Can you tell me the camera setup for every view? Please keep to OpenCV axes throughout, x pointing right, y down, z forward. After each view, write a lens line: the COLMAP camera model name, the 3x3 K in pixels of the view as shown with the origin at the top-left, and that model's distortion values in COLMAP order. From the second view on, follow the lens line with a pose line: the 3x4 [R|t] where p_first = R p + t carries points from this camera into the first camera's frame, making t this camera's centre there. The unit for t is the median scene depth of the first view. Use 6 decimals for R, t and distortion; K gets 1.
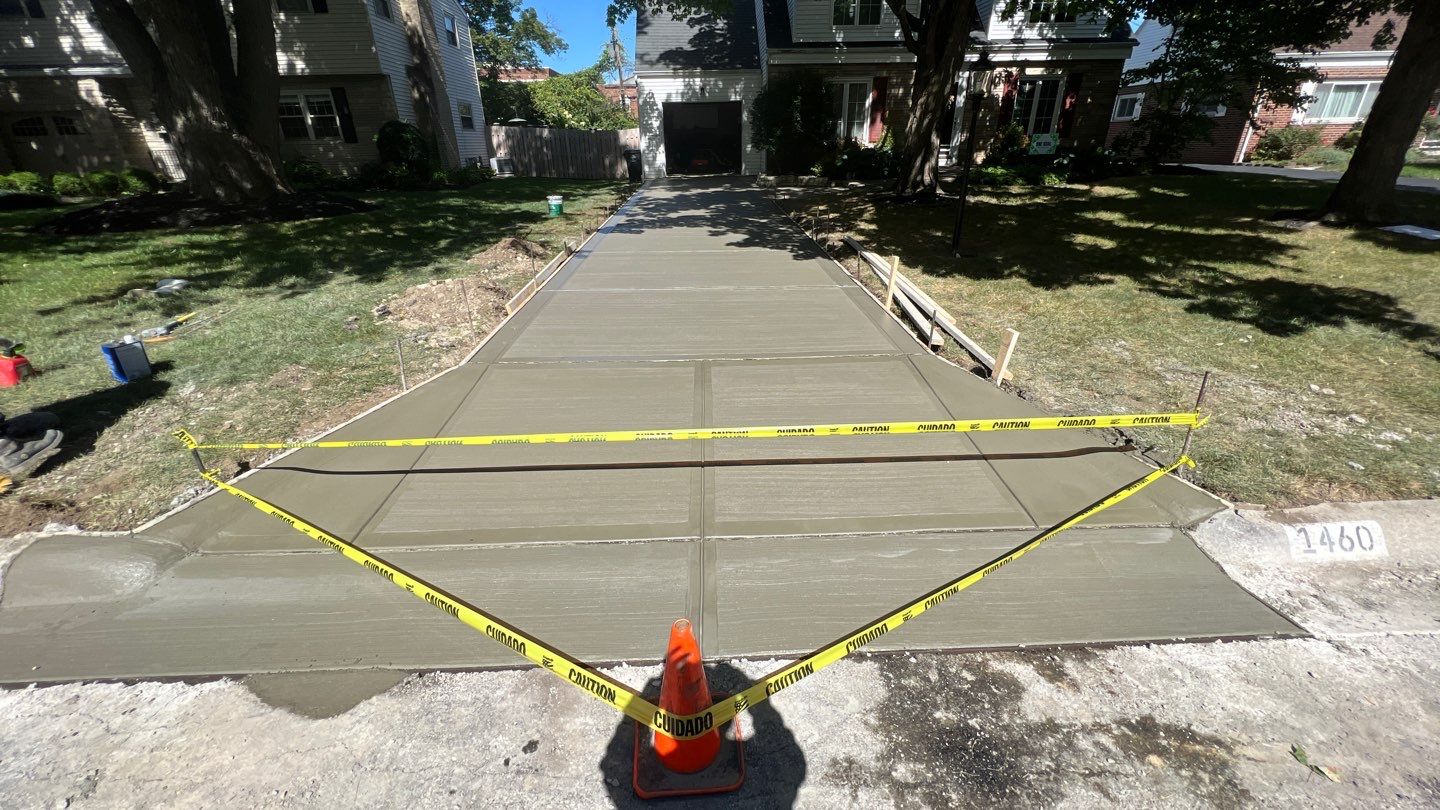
lens RADIAL K [[570.4, 0, 731.7], [0, 570.4, 402.7], [0, 0, 1]] dist [-0.005176, 0.001202]
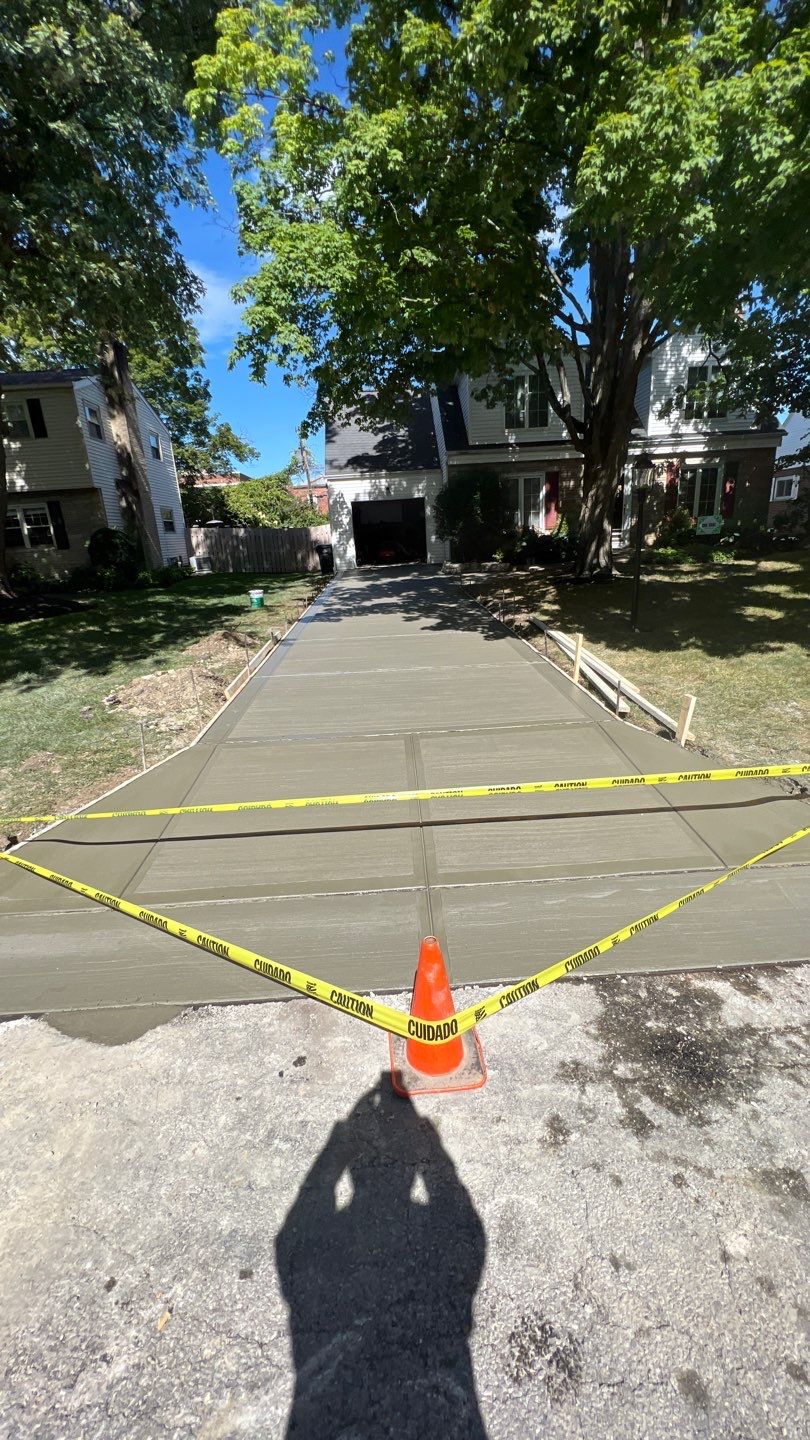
lens RADIAL K [[570.4, 0, 416.4], [0, 570.4, 715.4], [0, 0, 1]] dist [-0.005176, 0.001202]
pose [[0.999278, -0.037672, -0.004885, -0.022066], [0.036844, 0.992475, -0.116769, 0.012876], [0.009247, 0.116505, 0.993147, -0.061334]]
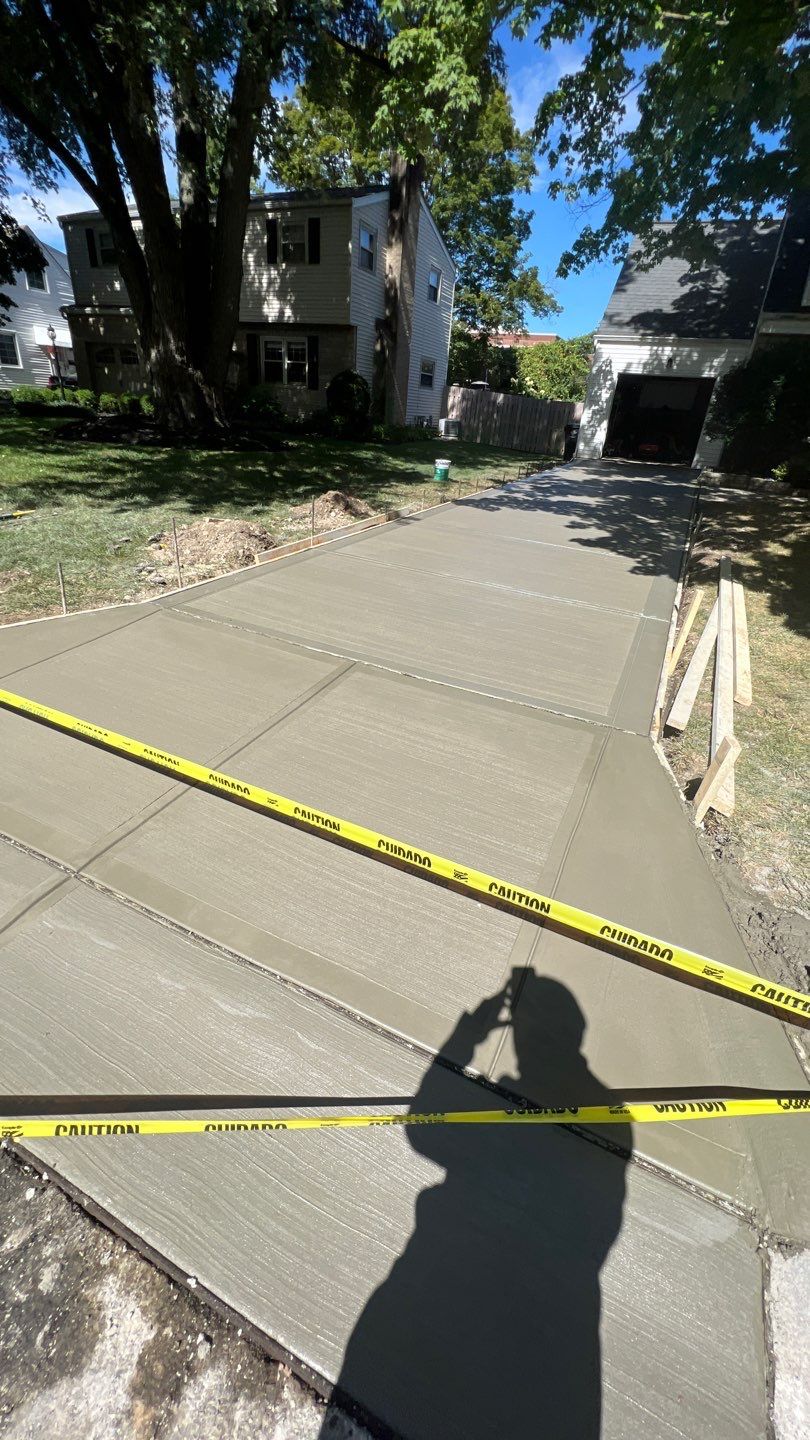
lens RADIAL K [[570.4, 0, 422.7], [0, 570.4, 719.9], [0, 0, 1]] dist [-0.005176, 0.001202]
pose [[0.883283, 0.293185, -0.365859, 0.241719], [-0.271313, 0.956055, 0.111120, -0.073972], [0.382360, 0.001112, 0.924013, 0.181237]]
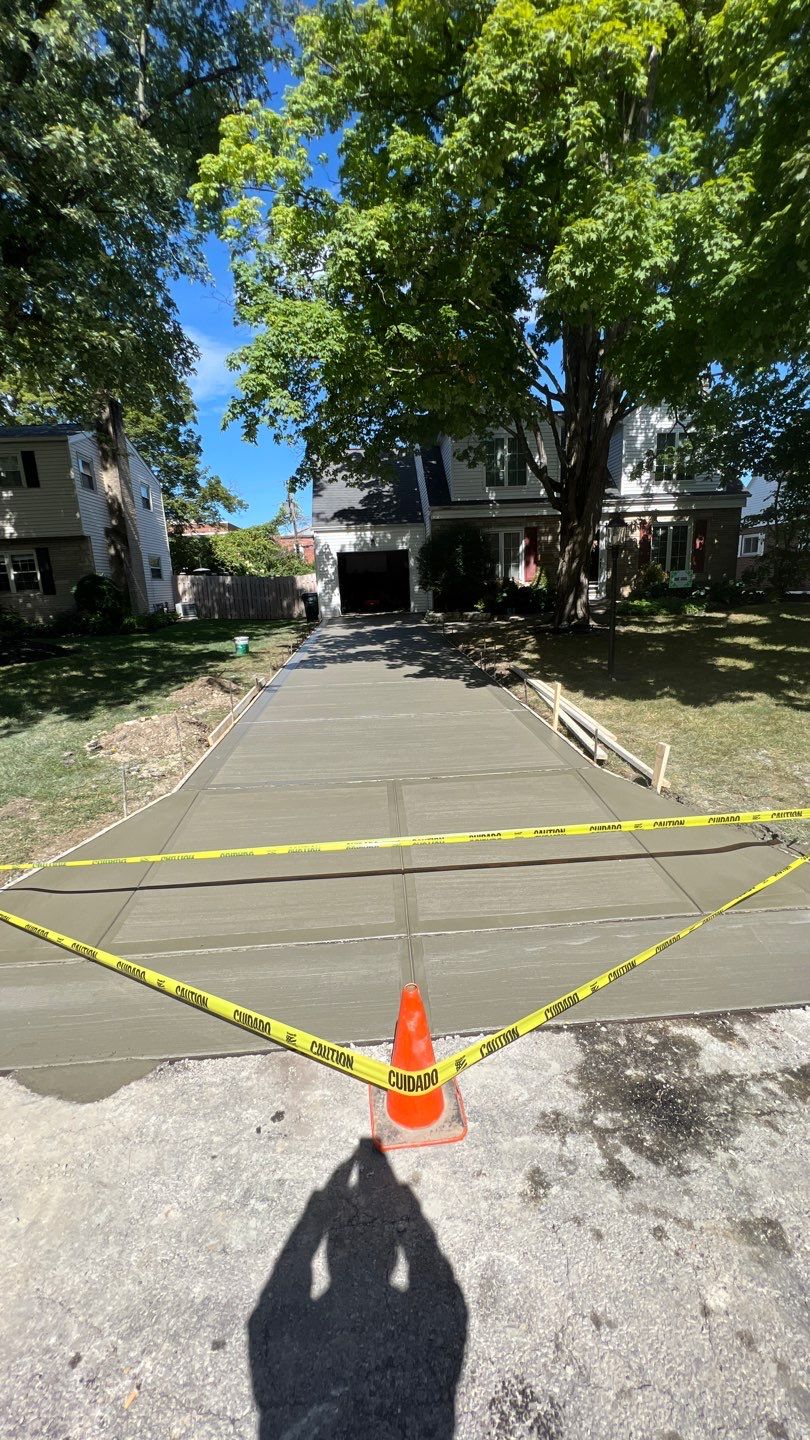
lens RADIAL K [[570.4, 0, 417.4], [0, 570.4, 714.5], [0, 0, 1]] dist [-0.005176, 0.001202]
pose [[0.999053, -0.032402, 0.029031, -0.021465], [0.037480, 0.979854, -0.196168, 0.012923], [-0.022090, 0.197070, 0.980141, -0.074610]]
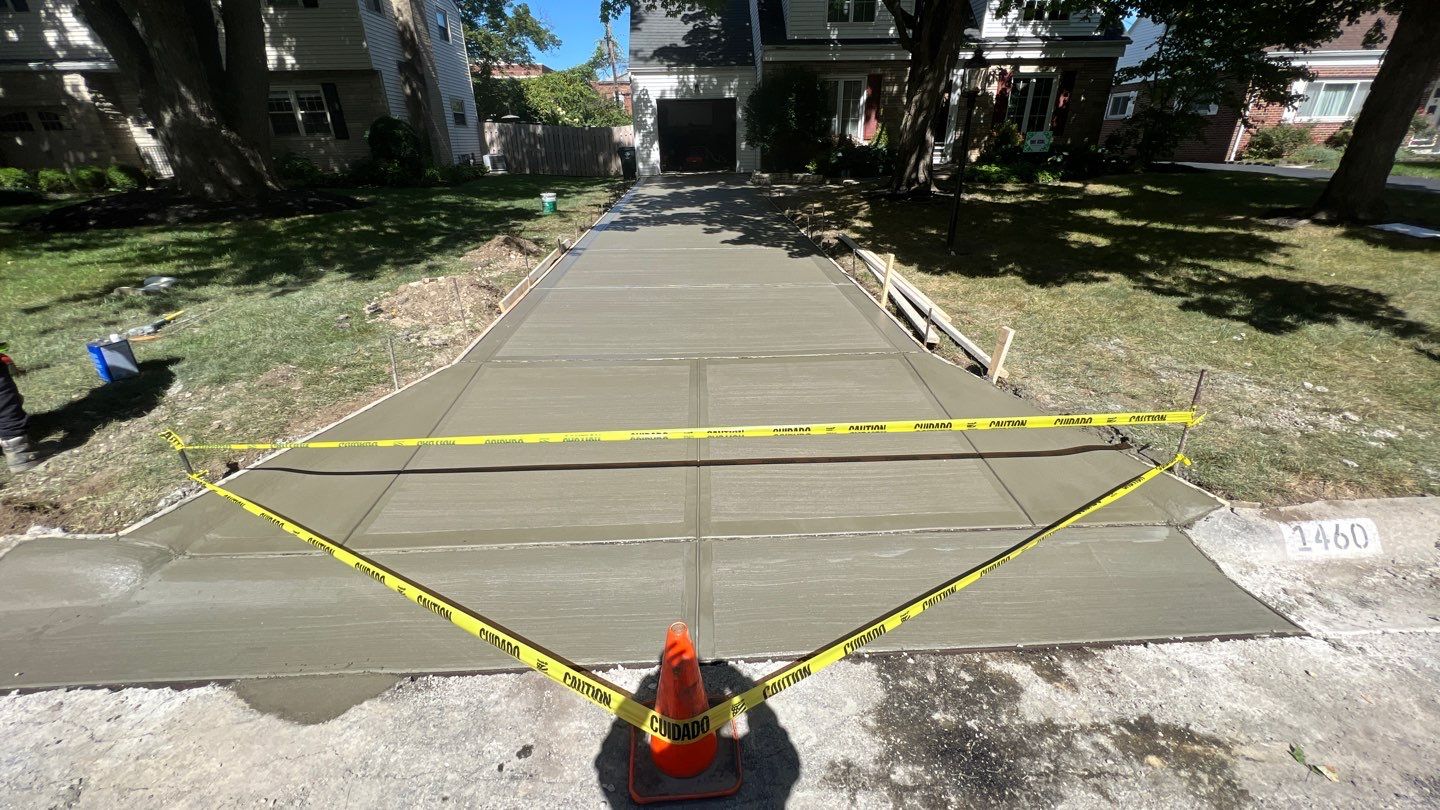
lens RADIAL K [[570.4, 0, 731.6], [0, 570.4, 402.1], [0, 0, 1]] dist [-0.005176, 0.001202]
pose [[0.999959, -0.001806, 0.008898, -0.000757], [0.001779, 0.999993, 0.003147, -0.000997], [-0.008904, -0.003131, 0.999955, 0.003272]]
